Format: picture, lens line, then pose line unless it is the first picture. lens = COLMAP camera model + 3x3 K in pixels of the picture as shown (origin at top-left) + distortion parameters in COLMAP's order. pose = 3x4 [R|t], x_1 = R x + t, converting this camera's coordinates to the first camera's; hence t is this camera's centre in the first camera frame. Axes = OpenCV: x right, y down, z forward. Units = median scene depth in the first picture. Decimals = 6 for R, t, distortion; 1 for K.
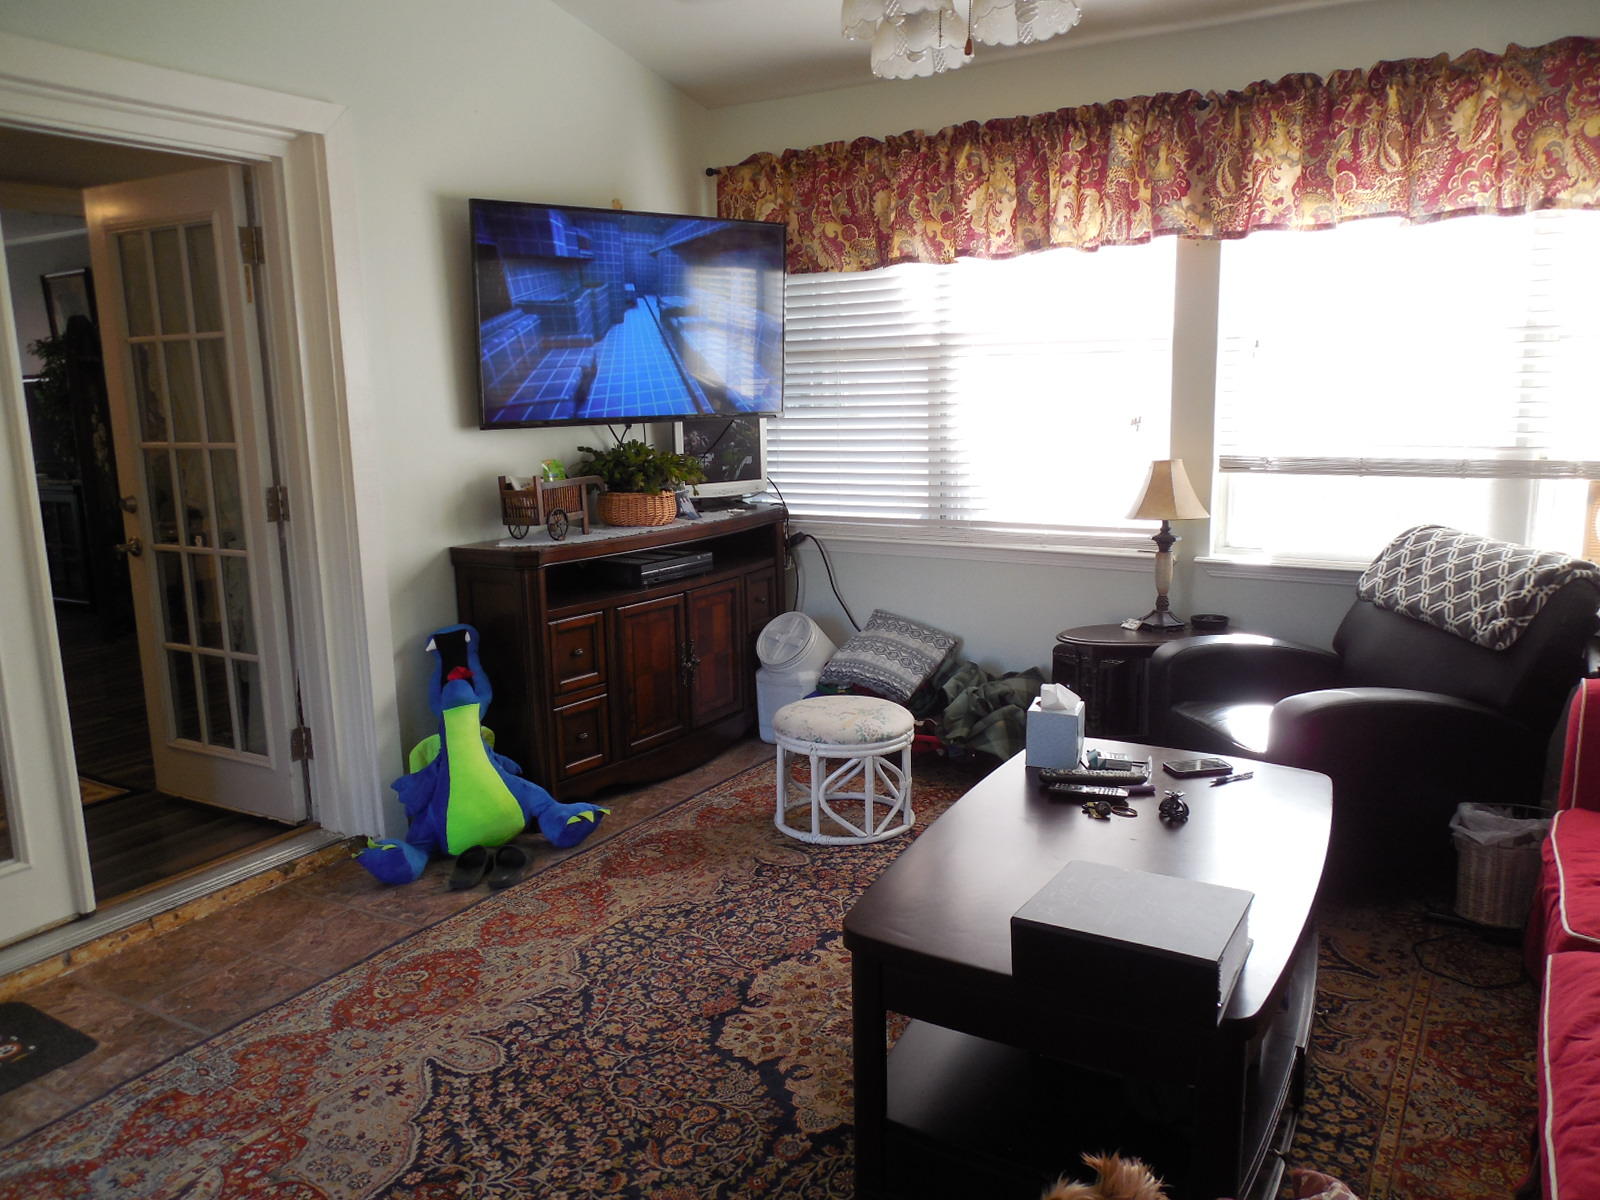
lens RADIAL K [[1212.5, 0, 800.0], [0, 1212.5, 600.0], [0, 0, 1]] dist [-0.004060, 0.000768]
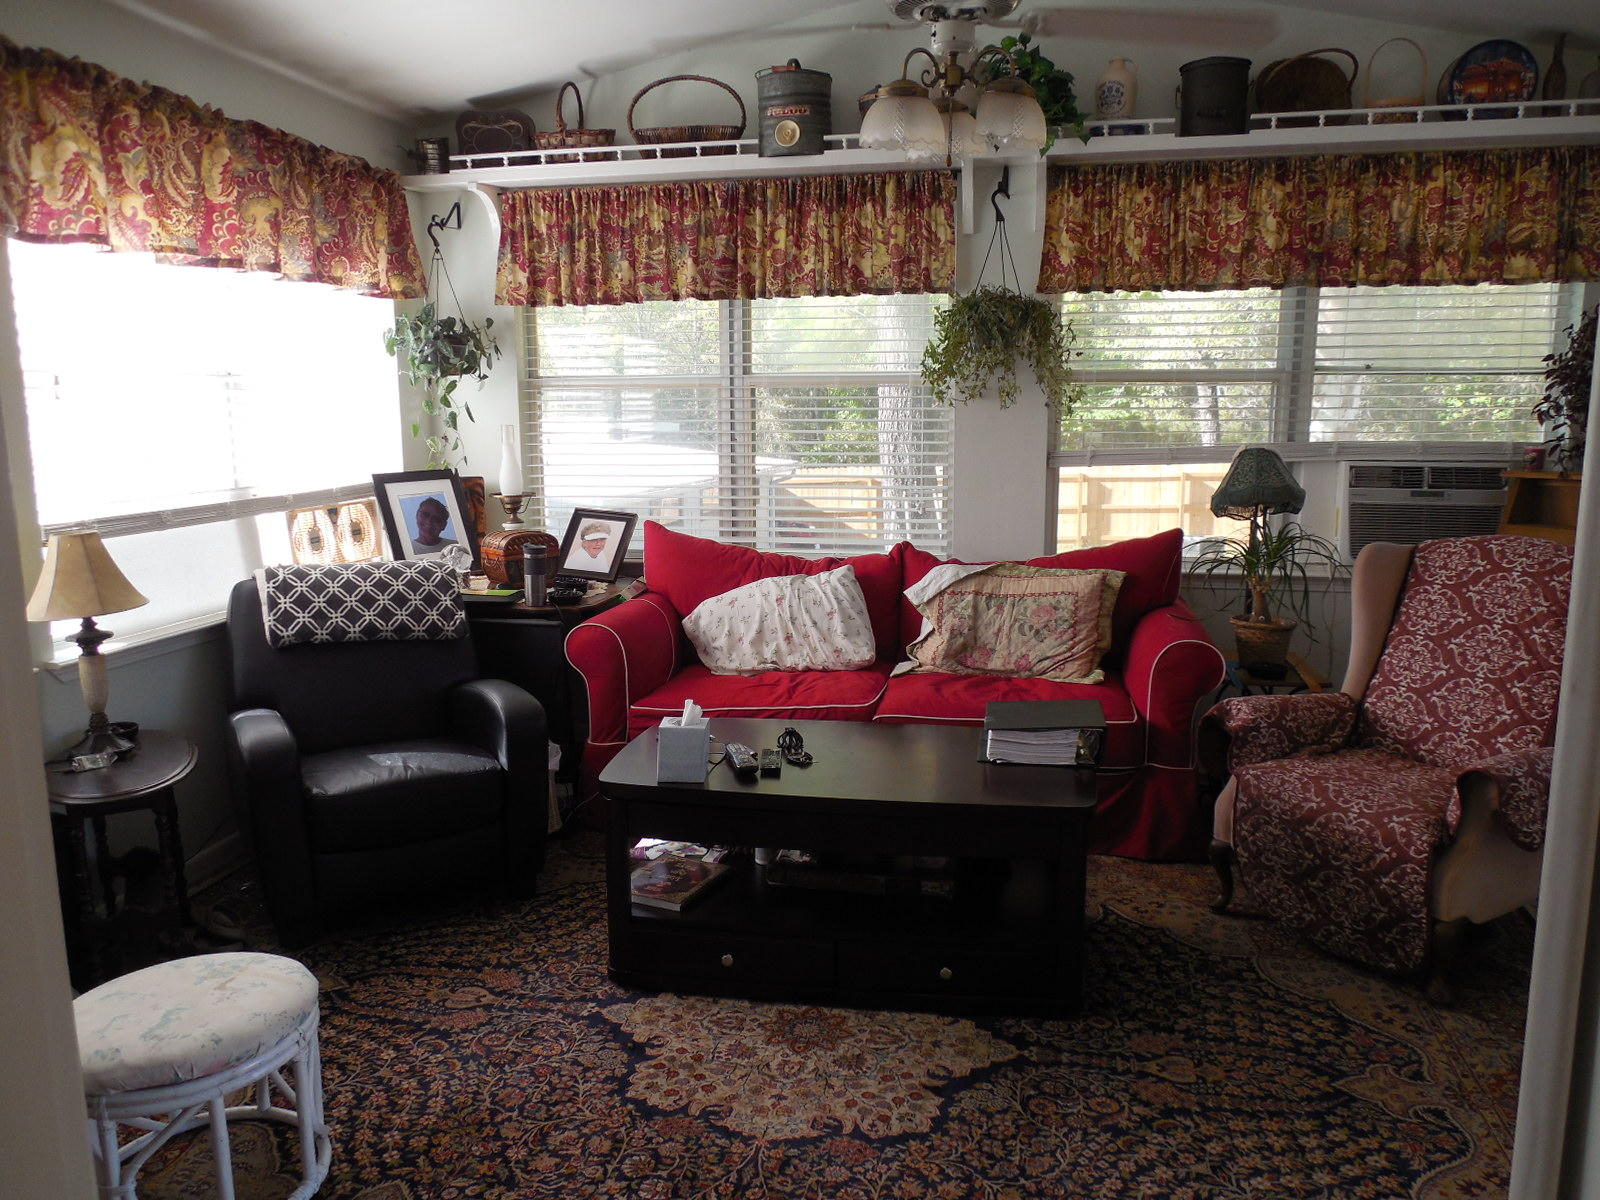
lens RADIAL K [[1212.5, 0, 800.0], [0, 1212.5, 600.0], [0, 0, 1]] dist [-0.004060, 0.000768]
pose [[-0.338532, -0.133737, 0.931403, -0.736929], [0.185012, 0.961065, 0.205242, -0.198763], [-0.922587, 0.241802, -0.300608, 1.115967]]
